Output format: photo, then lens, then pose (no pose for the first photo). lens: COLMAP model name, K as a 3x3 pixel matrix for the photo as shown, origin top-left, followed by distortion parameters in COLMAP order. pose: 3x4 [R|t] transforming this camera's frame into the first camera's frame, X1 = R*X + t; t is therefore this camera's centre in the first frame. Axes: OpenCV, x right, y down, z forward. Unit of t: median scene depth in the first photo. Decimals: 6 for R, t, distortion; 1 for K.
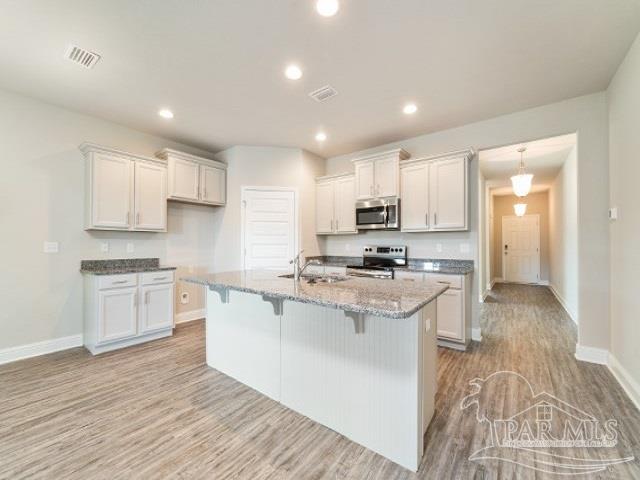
lens RADIAL K [[257.1, 0, 321.7], [0, 257.1, 242.8], [0, 0, 1]] dist [-0.000658, -0.000044]
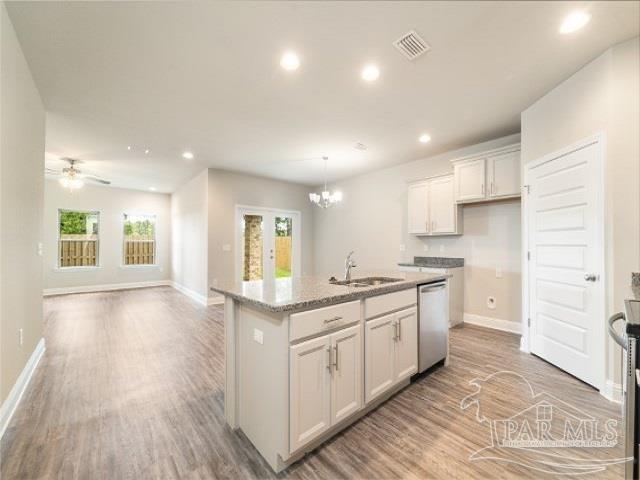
lens RADIAL K [[257.1, 0, 321.7], [0, 257.1, 242.8], [0, 0, 1]] dist [-0.000658, -0.000044]
pose [[-0.198924, -0.012043, -0.979941, 0.581505], [0.008888, 0.999861, -0.014092, 0.003871], [0.979975, -0.011513, -0.198789, 0.650445]]
